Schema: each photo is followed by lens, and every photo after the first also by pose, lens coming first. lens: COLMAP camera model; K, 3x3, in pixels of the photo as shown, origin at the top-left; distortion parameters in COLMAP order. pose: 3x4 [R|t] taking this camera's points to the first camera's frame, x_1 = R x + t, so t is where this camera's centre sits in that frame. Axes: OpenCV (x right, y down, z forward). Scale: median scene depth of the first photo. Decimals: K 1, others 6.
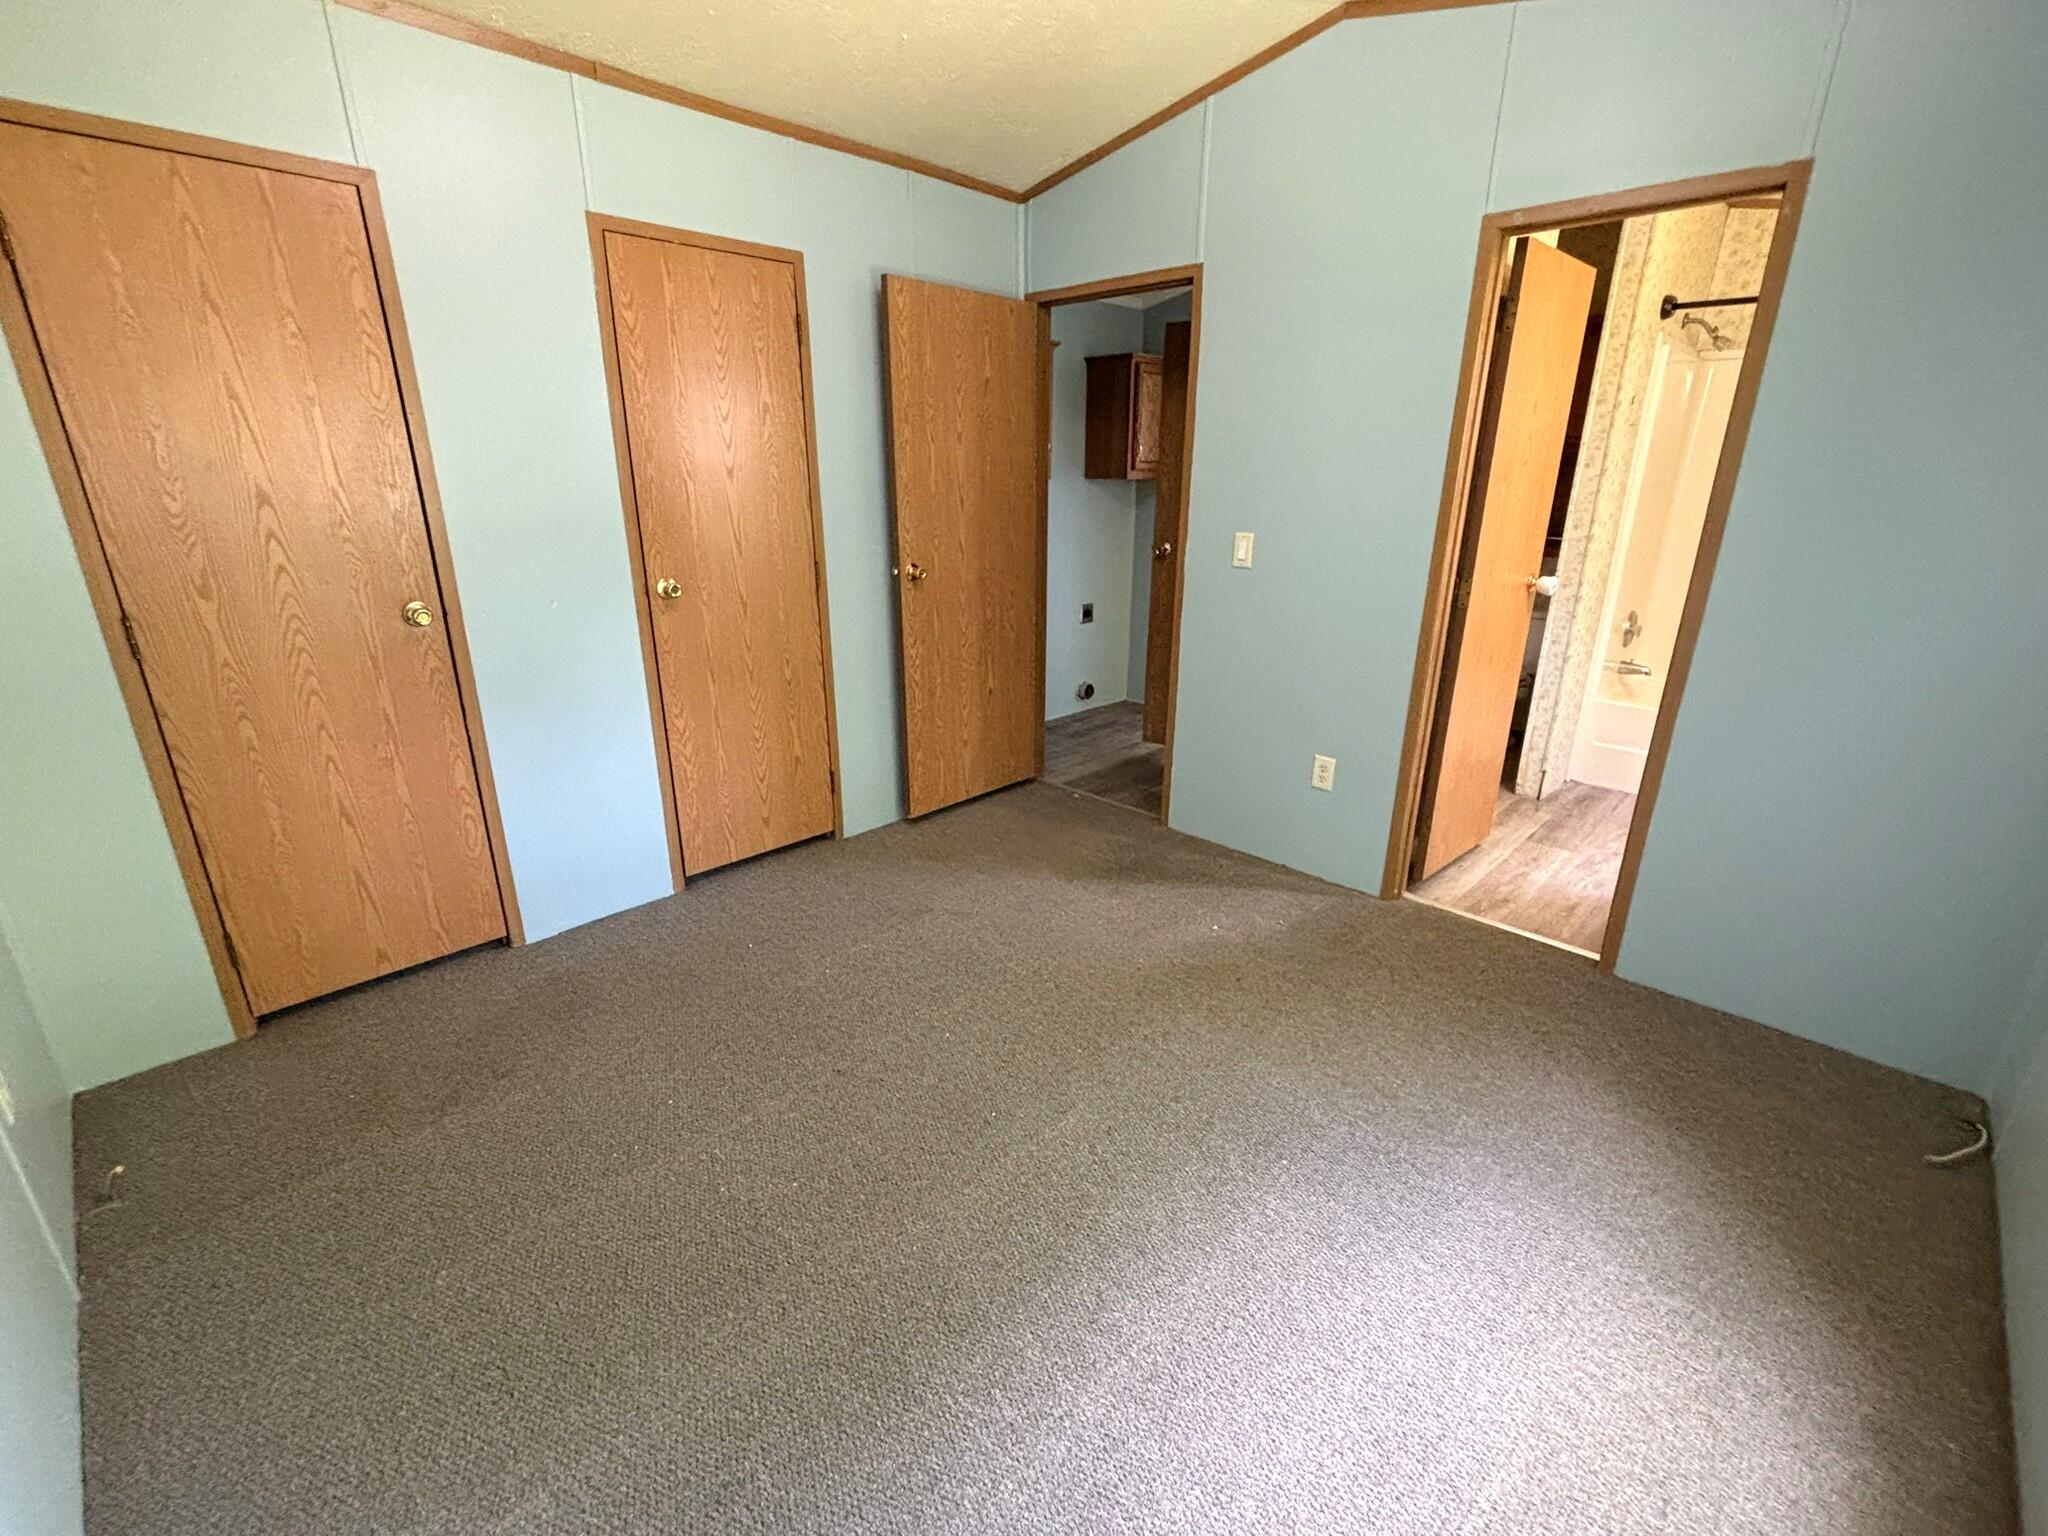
lens RADIAL K [[885.9, 0, 1029.0], [0, 885.9, 768.7], [0, 0, 1]] dist [-0.011060, 0.006168]
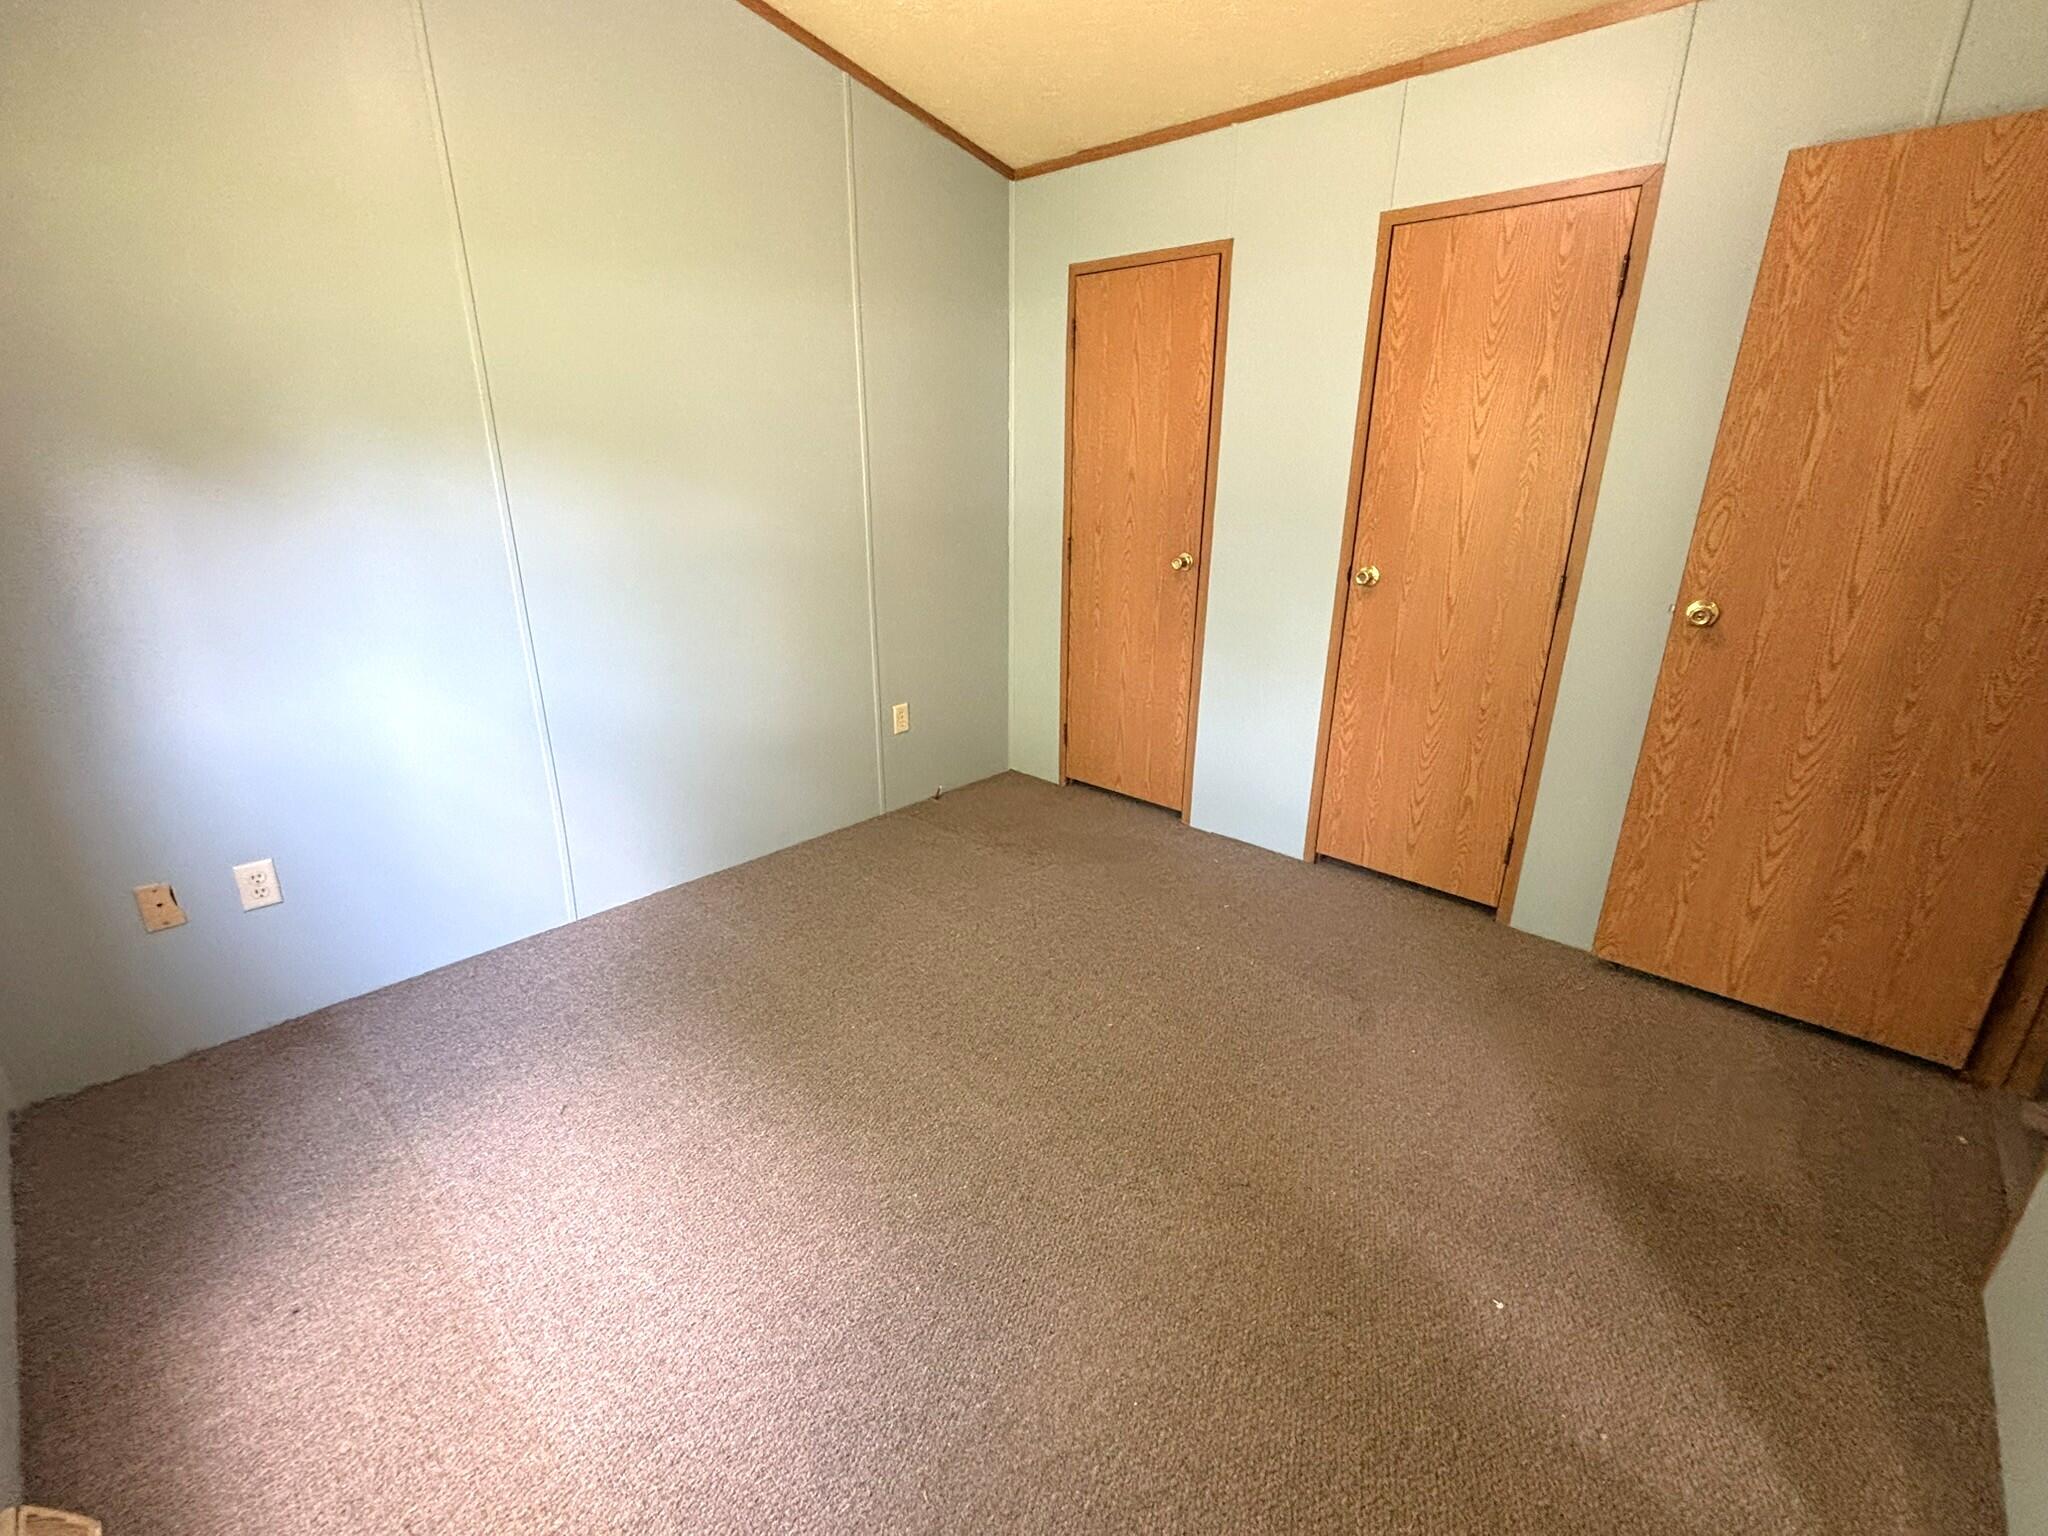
lens RADIAL K [[885.9, 0, 1018.5], [0, 885.9, 770.9], [0, 0, 1]] dist [-0.011060, 0.006168]
pose [[0.025826, 0.329667, -0.943744, 0.555993], [-0.324655, 0.895653, 0.303983, -0.166179], [0.945480, 0.298540, 0.130159, 0.509648]]
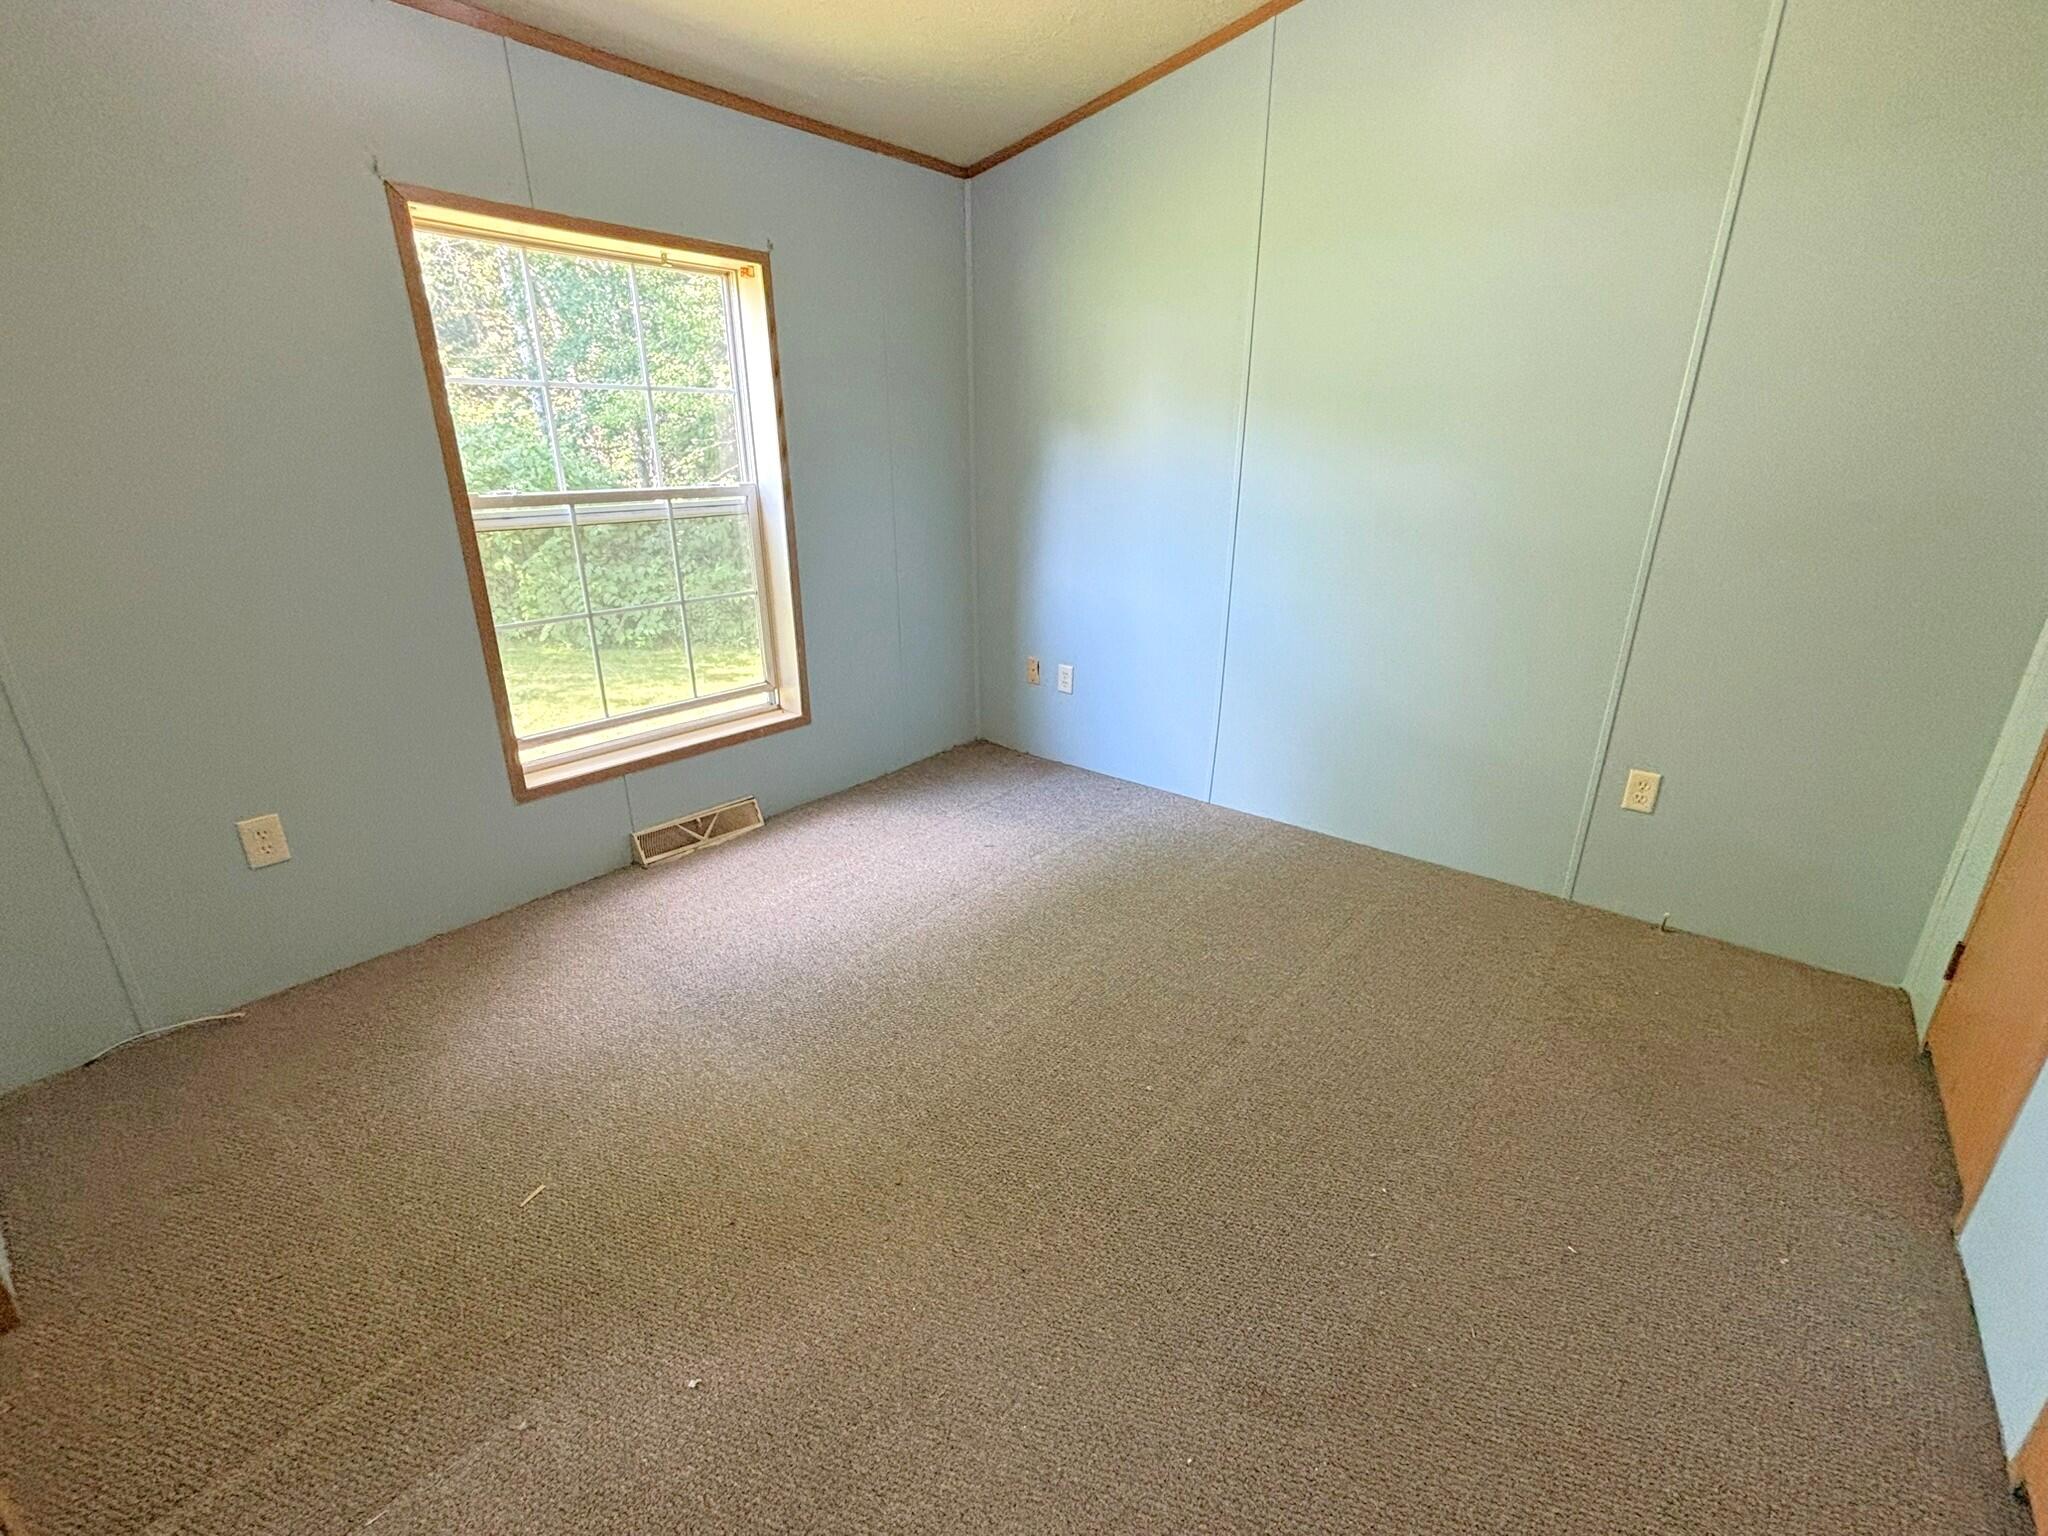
lens RADIAL K [[885.9, 0, 1022.7], [0, 885.9, 771.5], [0, 0, 1]] dist [-0.011060, 0.006168]
pose [[-0.996929, 0.024445, -0.074394, 0.058506], [-0.027304, 0.781894, 0.622814, -0.332284], [0.073393, 0.622932, -0.778825, 1.080622]]
